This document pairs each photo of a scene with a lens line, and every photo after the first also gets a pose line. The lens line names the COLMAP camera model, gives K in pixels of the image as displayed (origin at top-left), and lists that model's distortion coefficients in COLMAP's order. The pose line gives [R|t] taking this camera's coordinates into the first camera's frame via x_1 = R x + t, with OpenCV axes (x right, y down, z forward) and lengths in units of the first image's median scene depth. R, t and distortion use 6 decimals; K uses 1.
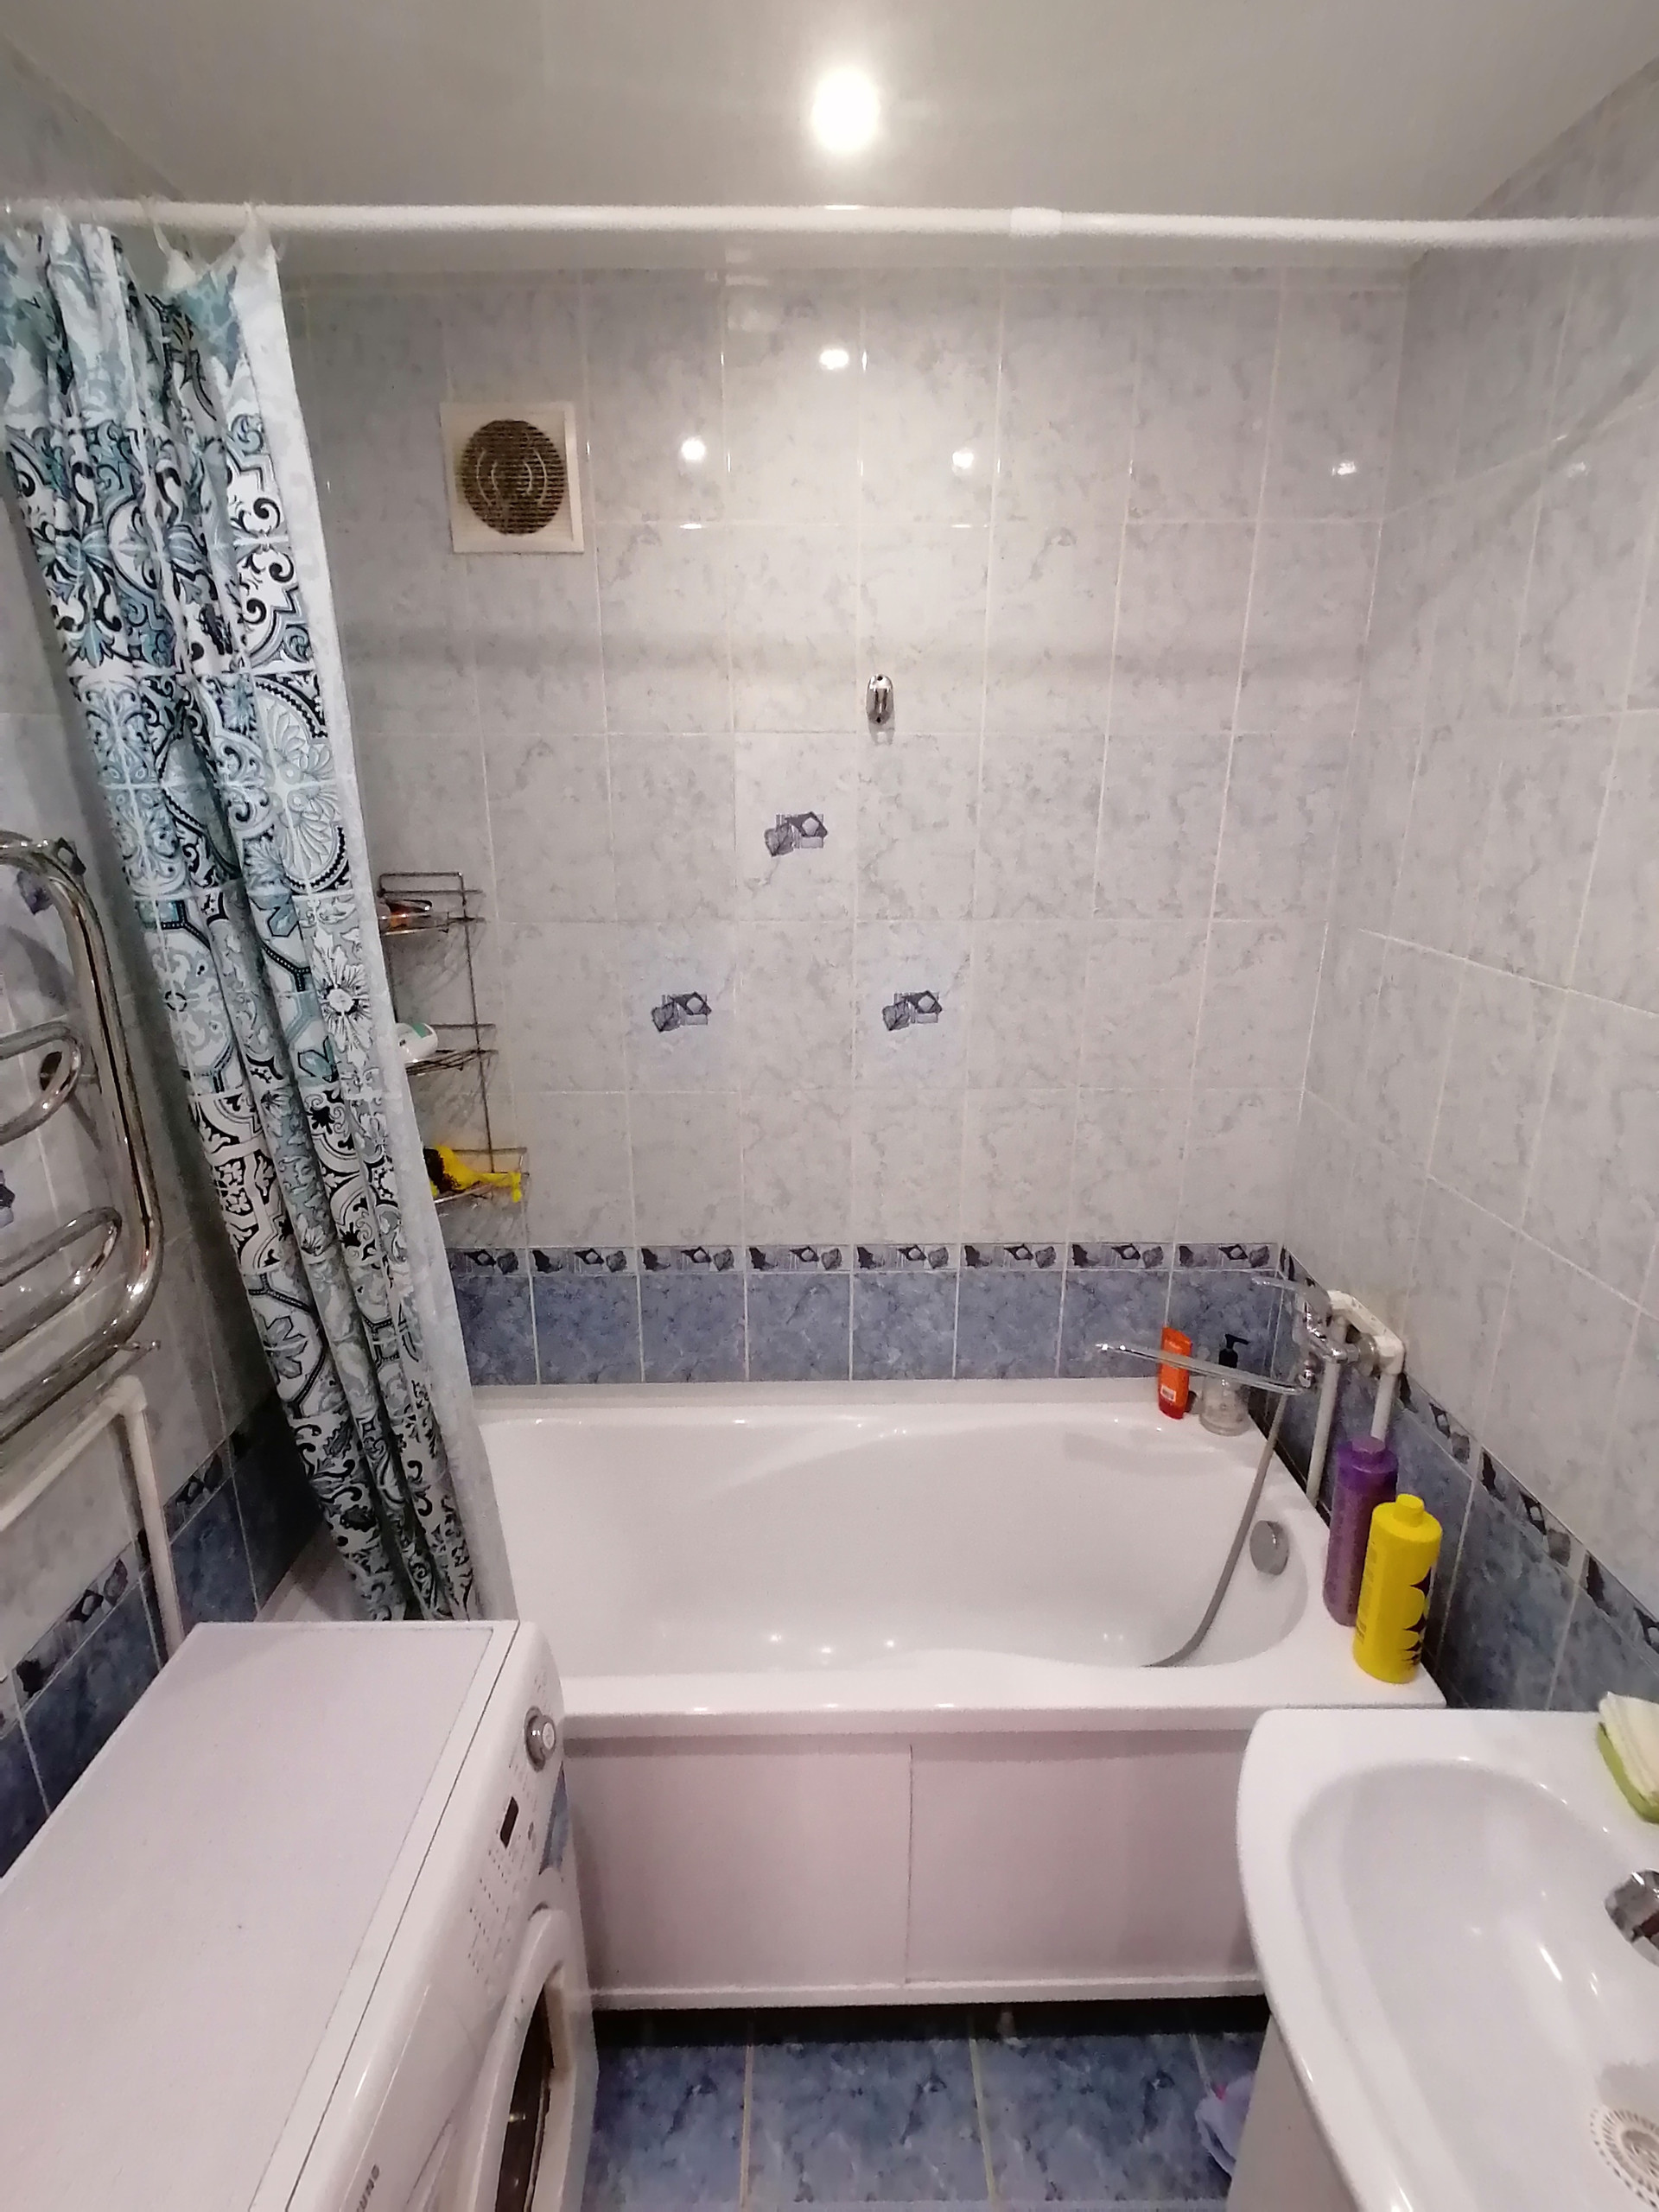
lens RADIAL K [[1098.7, 0, 820.0], [0, 1098.7, 1109.7], [0, 0, 1]] dist [0.041805, -0.034334]
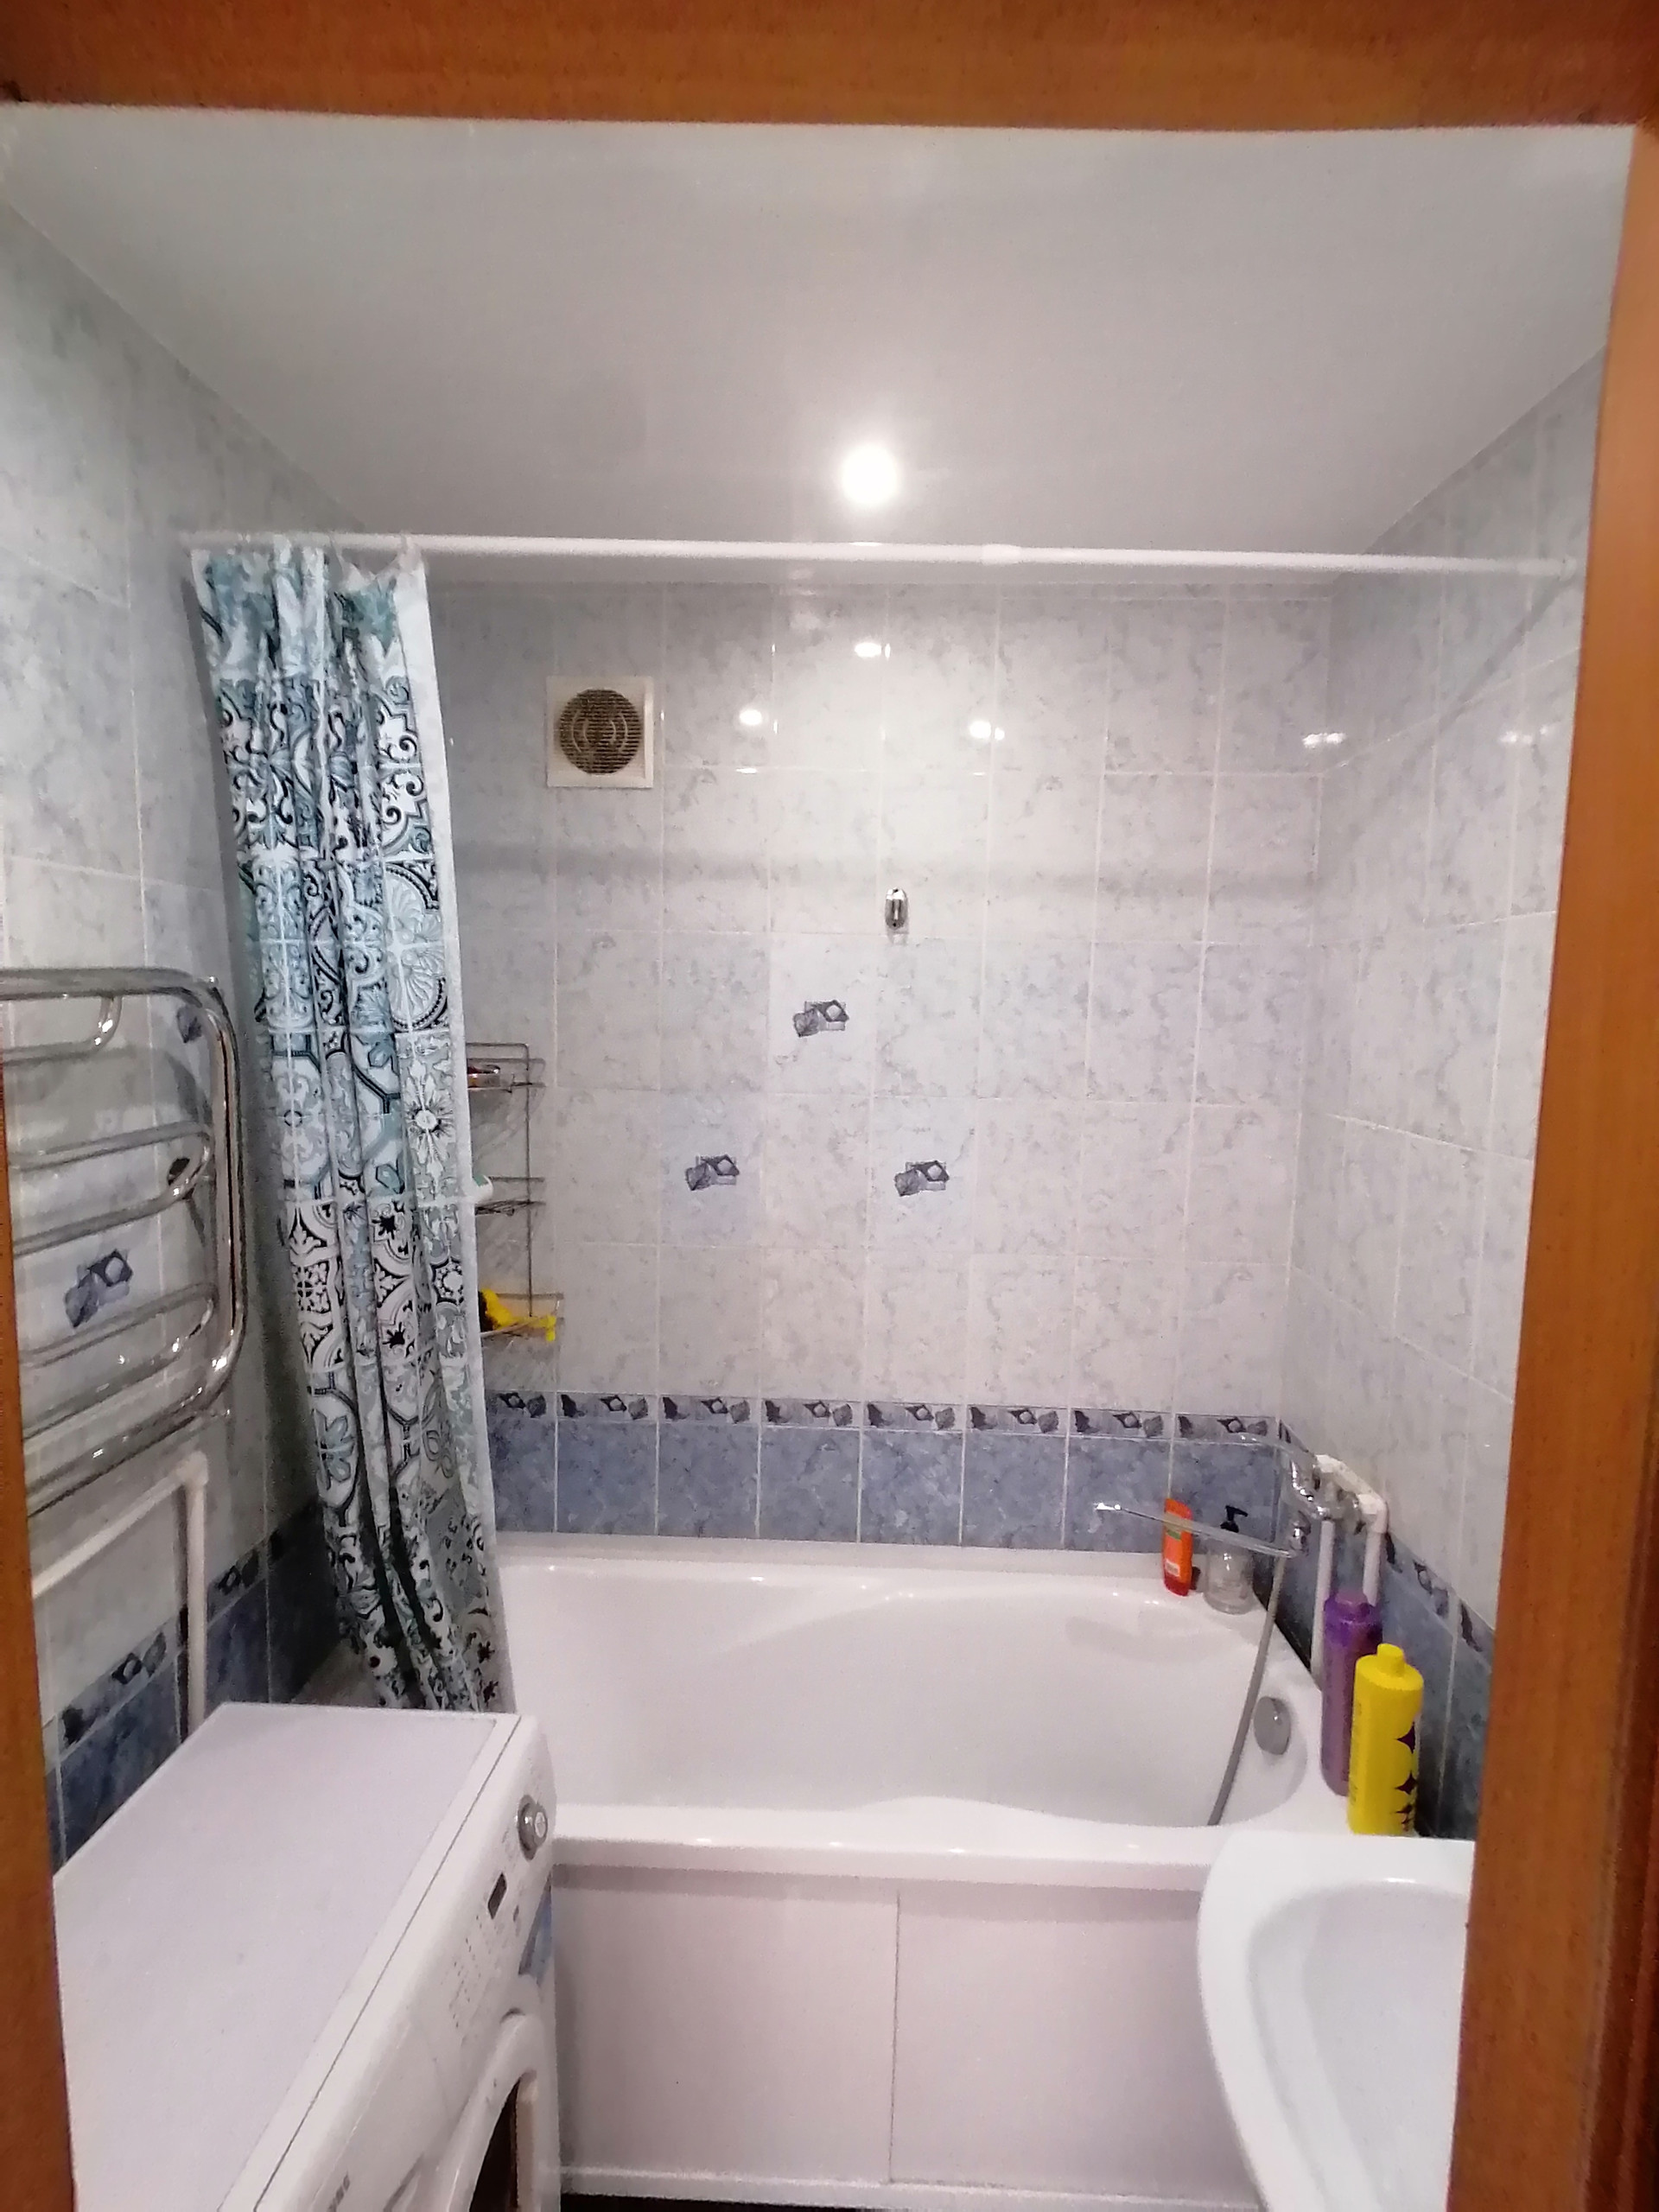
lens RADIAL K [[1098.7, 0, 820.0], [0, 1098.7, 1109.7], [0, 0, 1]] dist [0.041805, -0.034334]
pose [[0.998740, 0.029042, -0.040915, 0.027552], [-0.036690, 0.978959, -0.200729, 0.073113], [0.034225, 0.201977, 0.978792, -0.098968]]
